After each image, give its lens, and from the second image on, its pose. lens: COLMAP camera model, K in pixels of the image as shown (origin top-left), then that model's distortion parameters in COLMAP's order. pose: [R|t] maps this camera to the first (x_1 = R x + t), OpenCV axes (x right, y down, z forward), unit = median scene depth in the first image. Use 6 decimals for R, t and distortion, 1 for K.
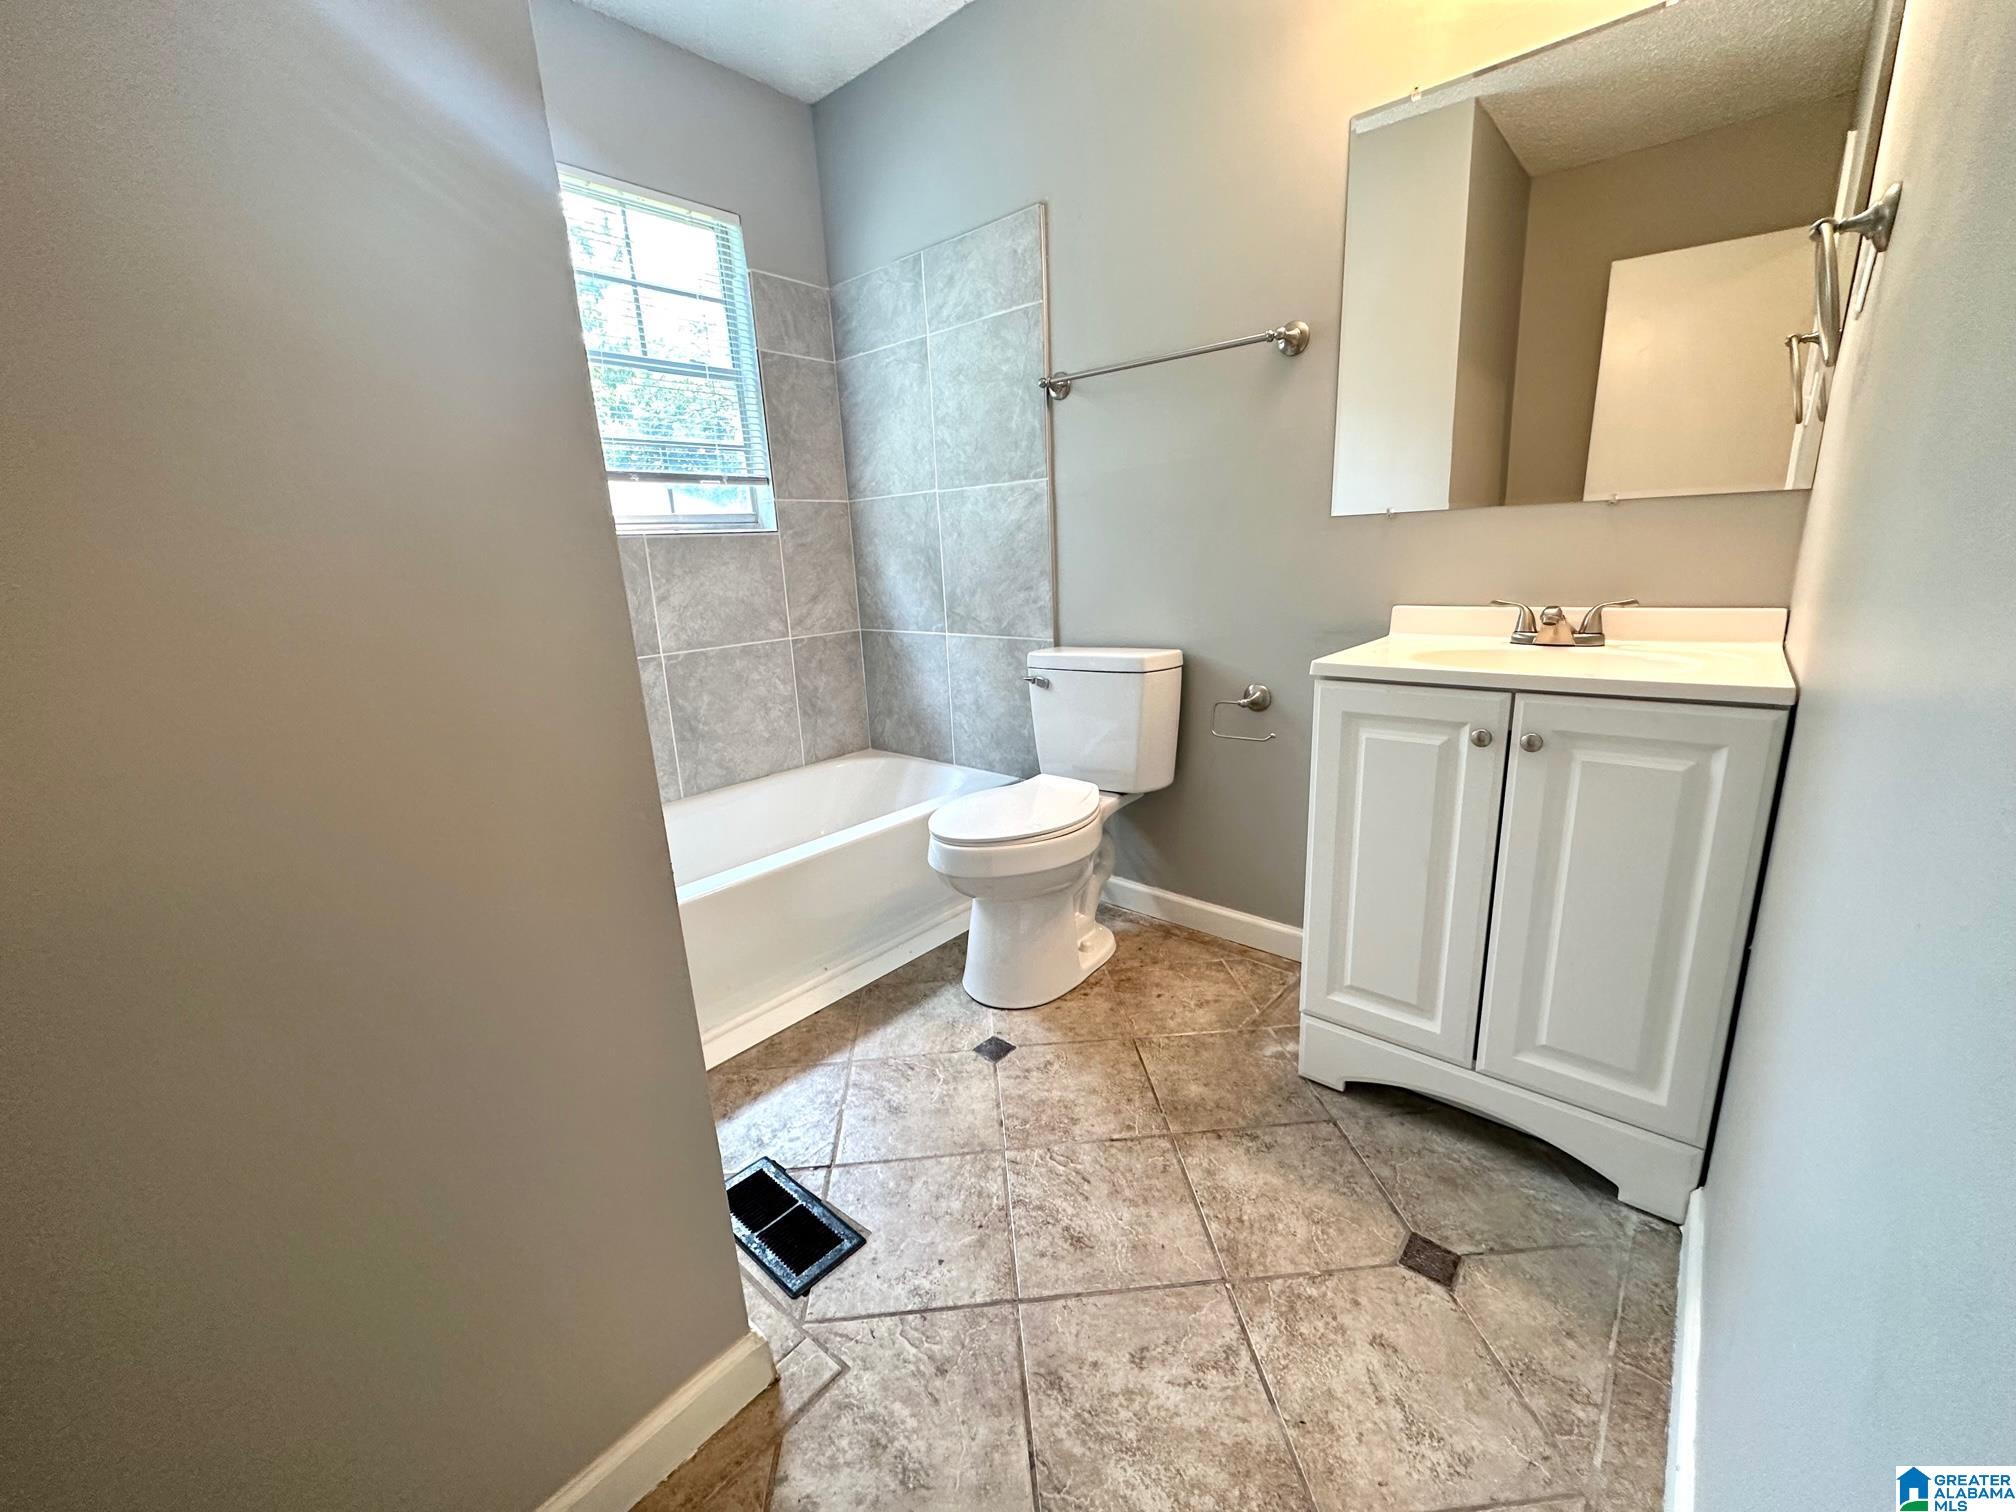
lens RADIAL K [[807.0, 0, 1012.9], [0, 807.0, 753.9], [0, 0, 1]] dist [-0.000714, -0.000084]
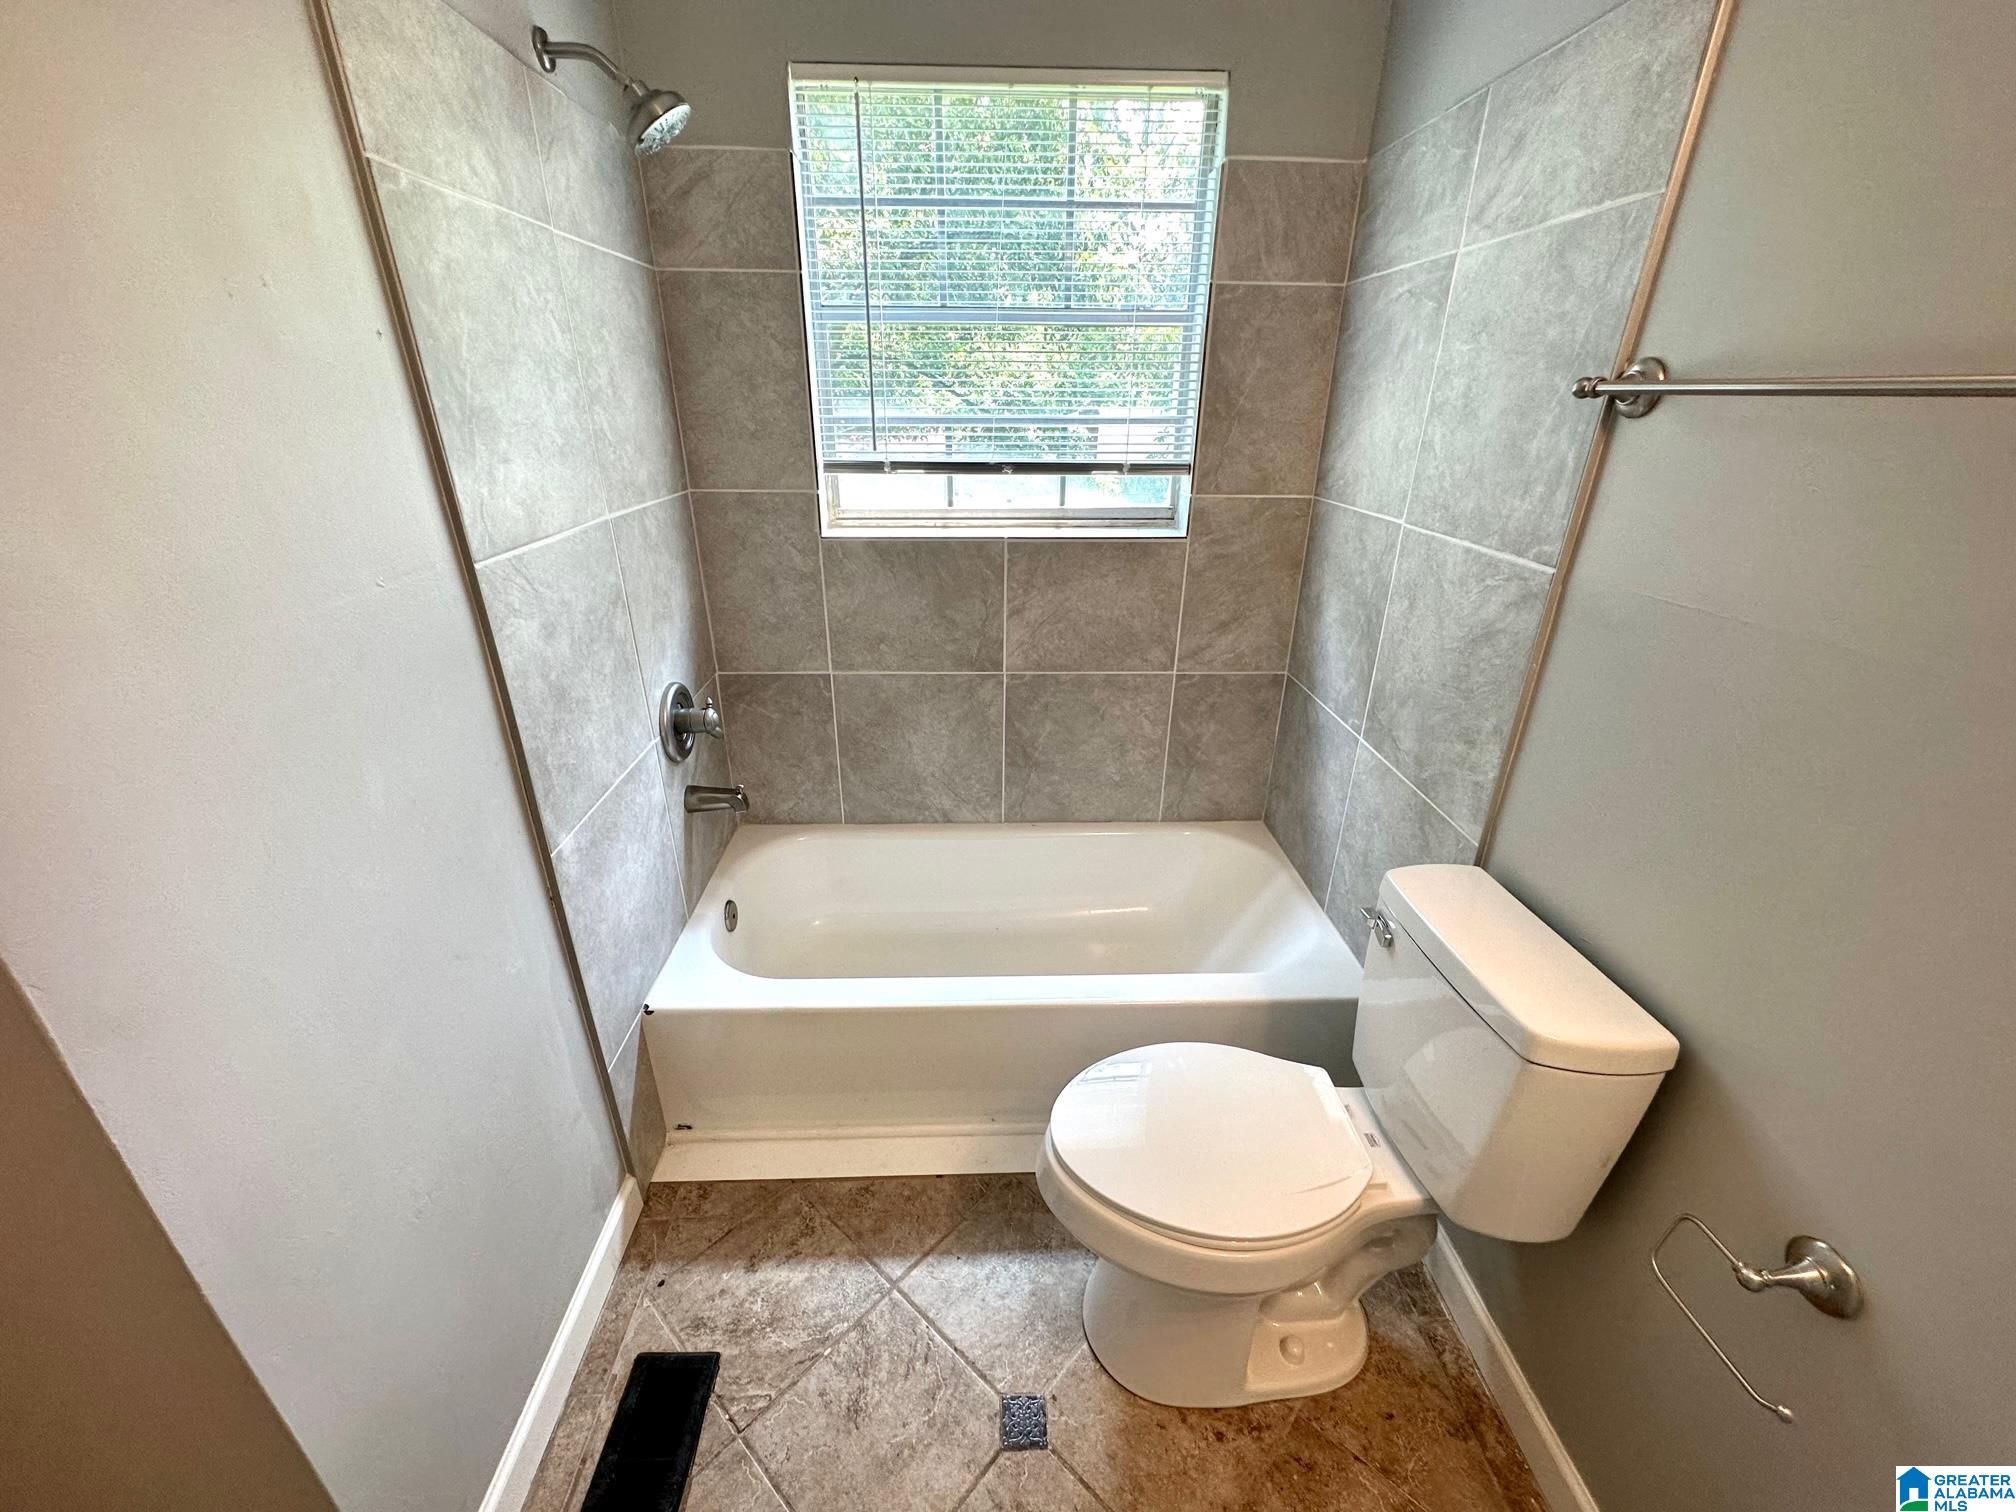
lens RADIAL K [[807.0, 0, 1005.3], [0, 807.0, 756.2], [0, 0, 1]] dist [-0.000714, -0.000084]
pose [[0.682119, 0.344488, -0.645013, 0.155895], [-0.220706, 0.937933, 0.267527, -0.261302], [0.697139, -0.040126, 0.715812, 0.353151]]
